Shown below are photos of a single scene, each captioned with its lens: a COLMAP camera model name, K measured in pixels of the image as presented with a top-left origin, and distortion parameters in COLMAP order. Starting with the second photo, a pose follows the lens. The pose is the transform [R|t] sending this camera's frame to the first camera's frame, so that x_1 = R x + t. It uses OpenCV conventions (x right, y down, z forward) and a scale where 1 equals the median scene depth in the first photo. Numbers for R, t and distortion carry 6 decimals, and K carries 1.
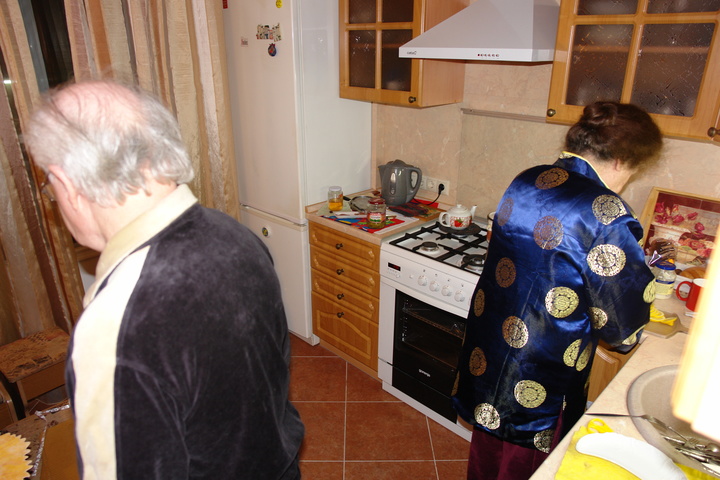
lens RADIAL K [[499.9, 0, 356.4], [0, 499.9, 241.0], [0, 0, 1]] dist [-0.098410, 0.063003]
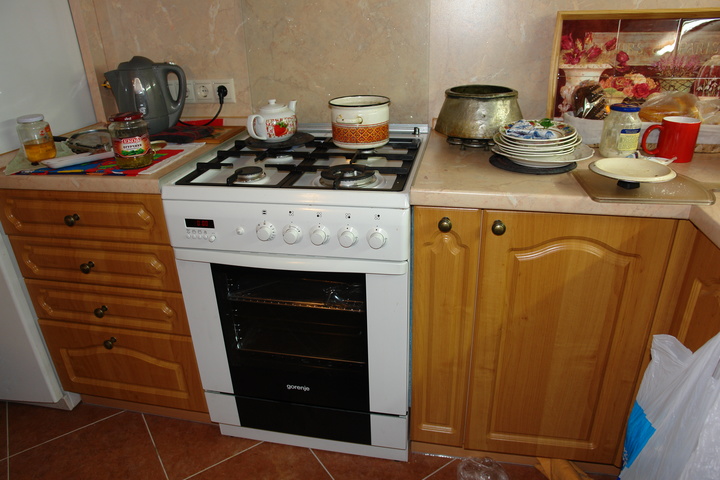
lens RADIAL K [[499.9, 0, 358.6], [0, 499.9, 241.1], [0, 0, 1]] dist [-0.098410, 0.063003]
pose [[0.829301, -0.263378, 0.492841, -0.044165], [0.236955, 0.964485, 0.116705, 0.044846], [-0.506076, 0.019998, 0.862257, 0.431590]]
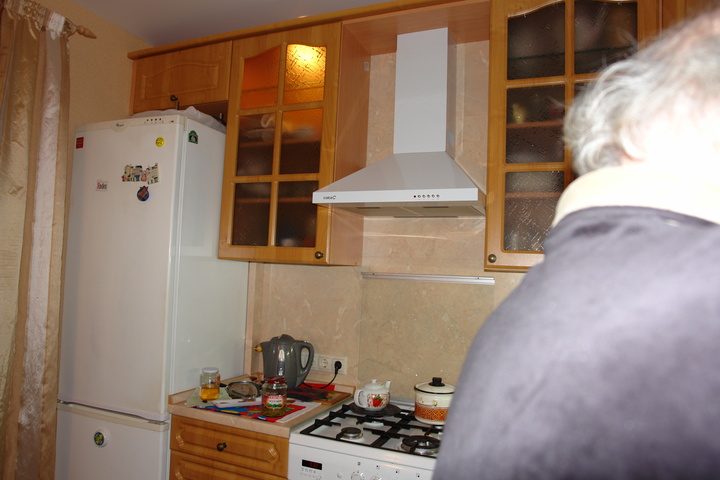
lens RADIAL K [[499.9, 0, 357.3], [0, 499.9, 240.0], [0, 0, 1]] dist [-0.098410, 0.063003]
pose [[0.923132, 0.062218, 0.379416, -0.146739], [0.101232, 0.912669, -0.395964, 0.039346], [-0.370917, 0.403936, 0.836215, 0.218097]]
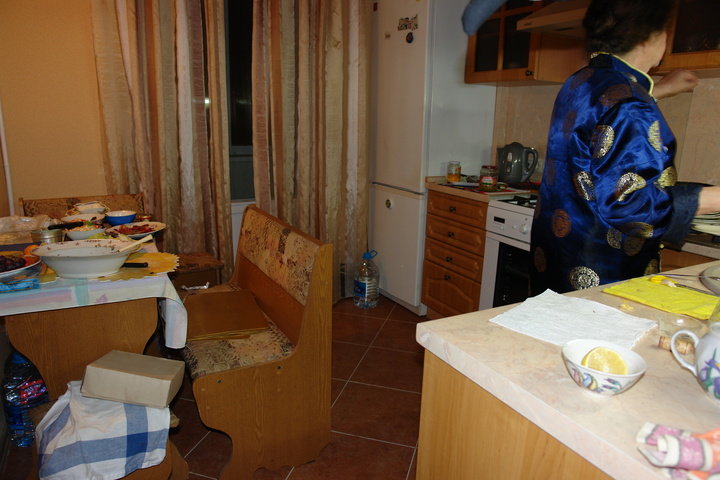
lens RADIAL K [[499.9, 0, 356.5], [0, 499.9, 240.0], [0, 0, 1]] dist [-0.098410, 0.063003]
pose [[0.957943, 0.090686, -0.272251, 0.070392], [-0.127111, 0.984693, -0.119255, 0.241170], [0.257269, 0.148845, 0.954808, -0.080929]]
